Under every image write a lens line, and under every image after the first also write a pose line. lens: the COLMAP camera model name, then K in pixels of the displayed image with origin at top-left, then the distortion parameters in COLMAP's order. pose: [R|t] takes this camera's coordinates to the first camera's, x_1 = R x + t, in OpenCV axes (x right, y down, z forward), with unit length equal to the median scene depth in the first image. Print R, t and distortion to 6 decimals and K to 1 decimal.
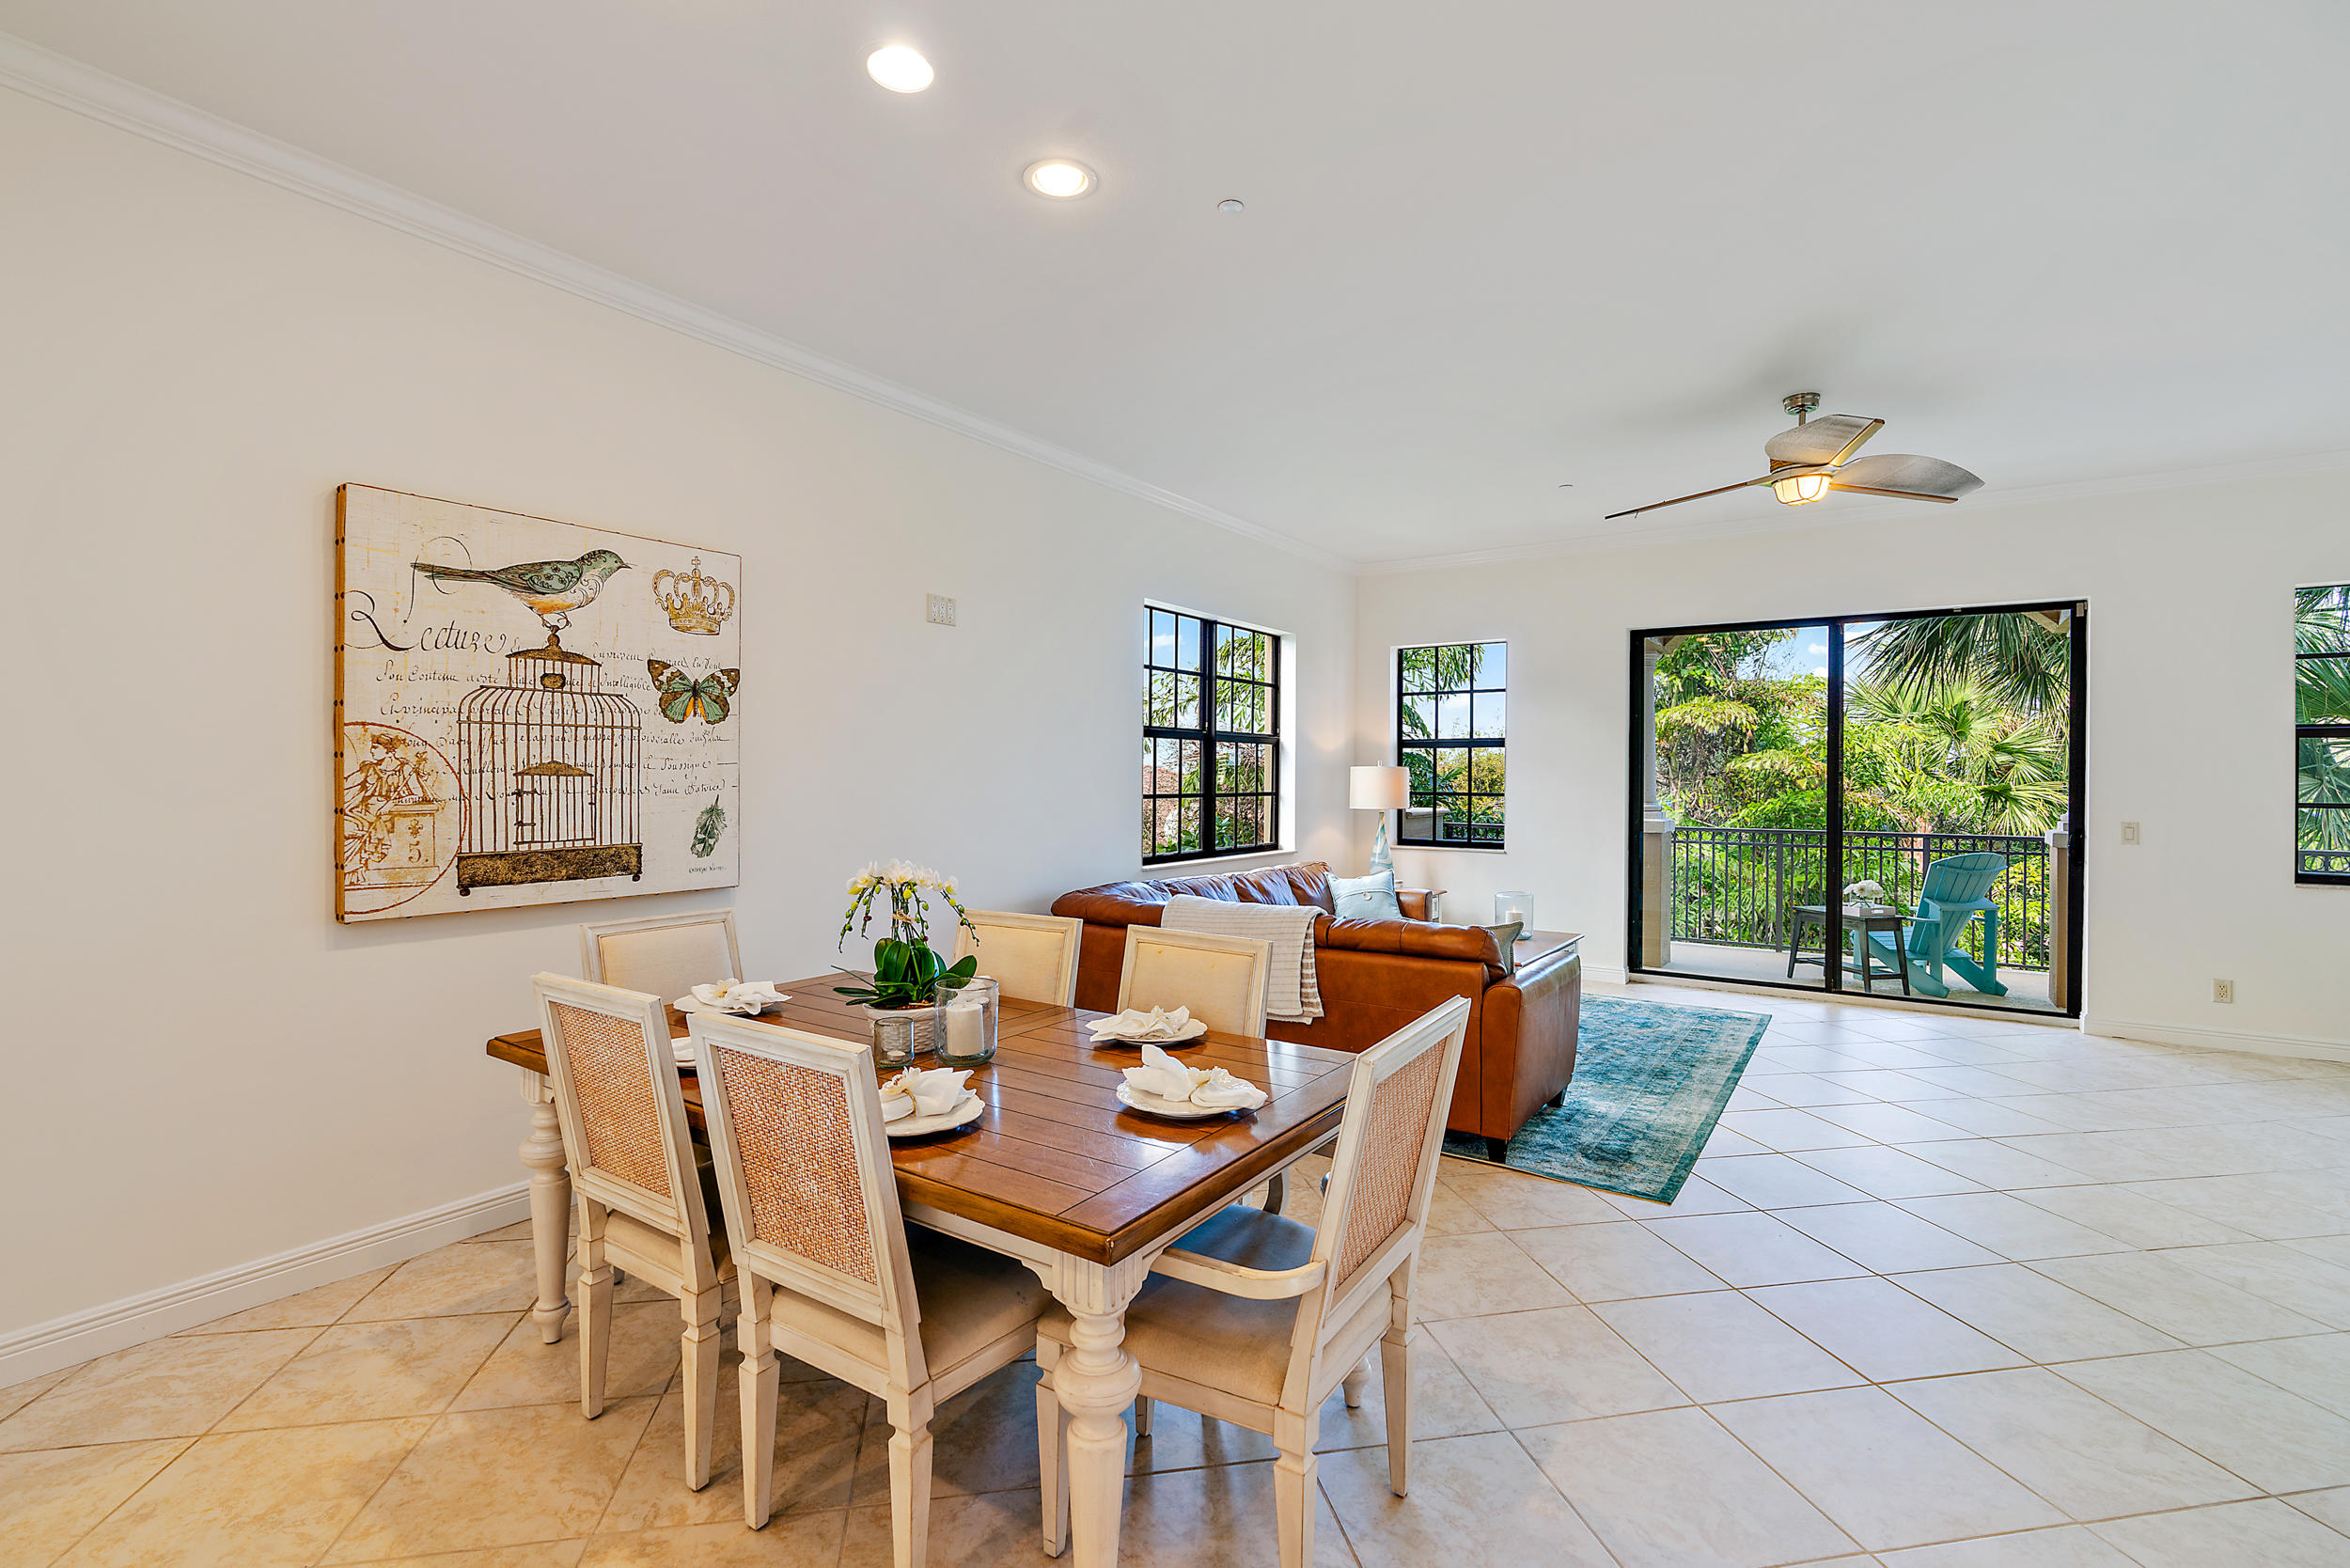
lens RADIAL K [[1063.9, 0, 1166.2], [0, 1063.9, 790.1], [0, 0, 1]] dist [-0.000756, 0.001579]
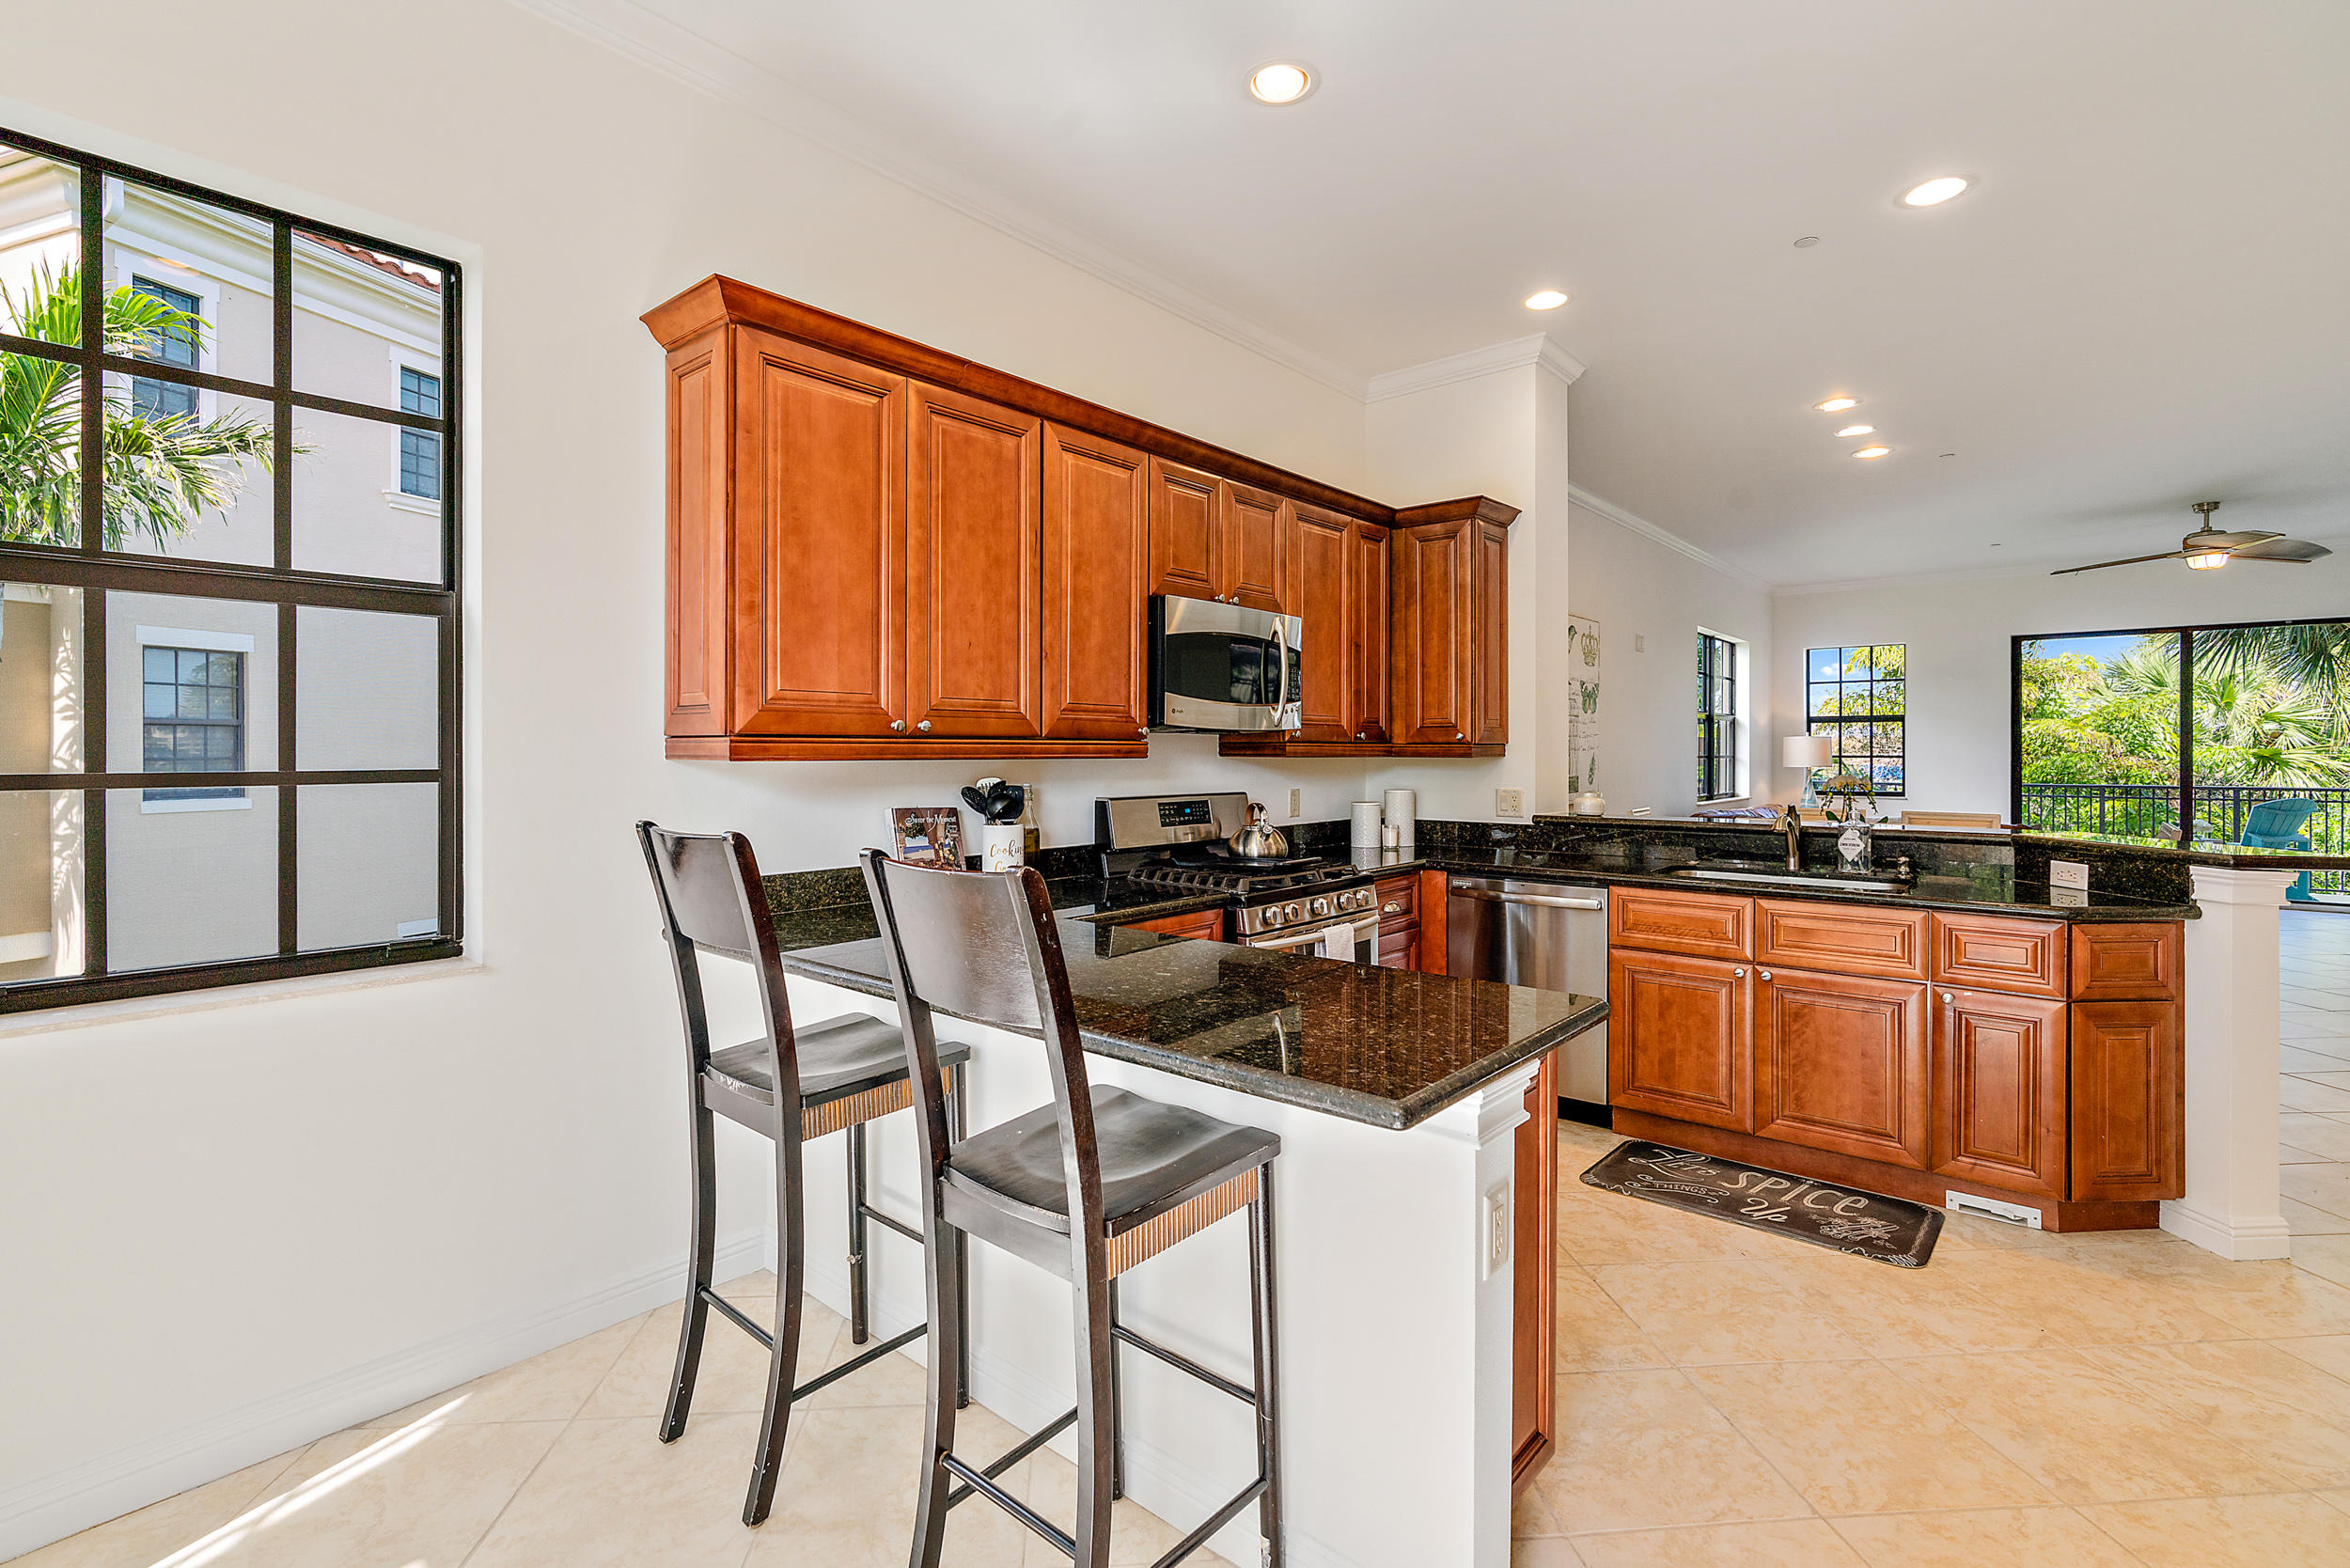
lens RADIAL K [[1063.9, 0, 1179.1], [0, 1063.9, 761.5], [0, 0, 1]] dist [-0.000756, 0.001579]
pose [[0.994347, -0.004619, -0.106075, -0.468221], [0.004354, 0.999987, -0.002728, 0.010224], [0.106086, 0.002251, 0.994354, -0.459057]]
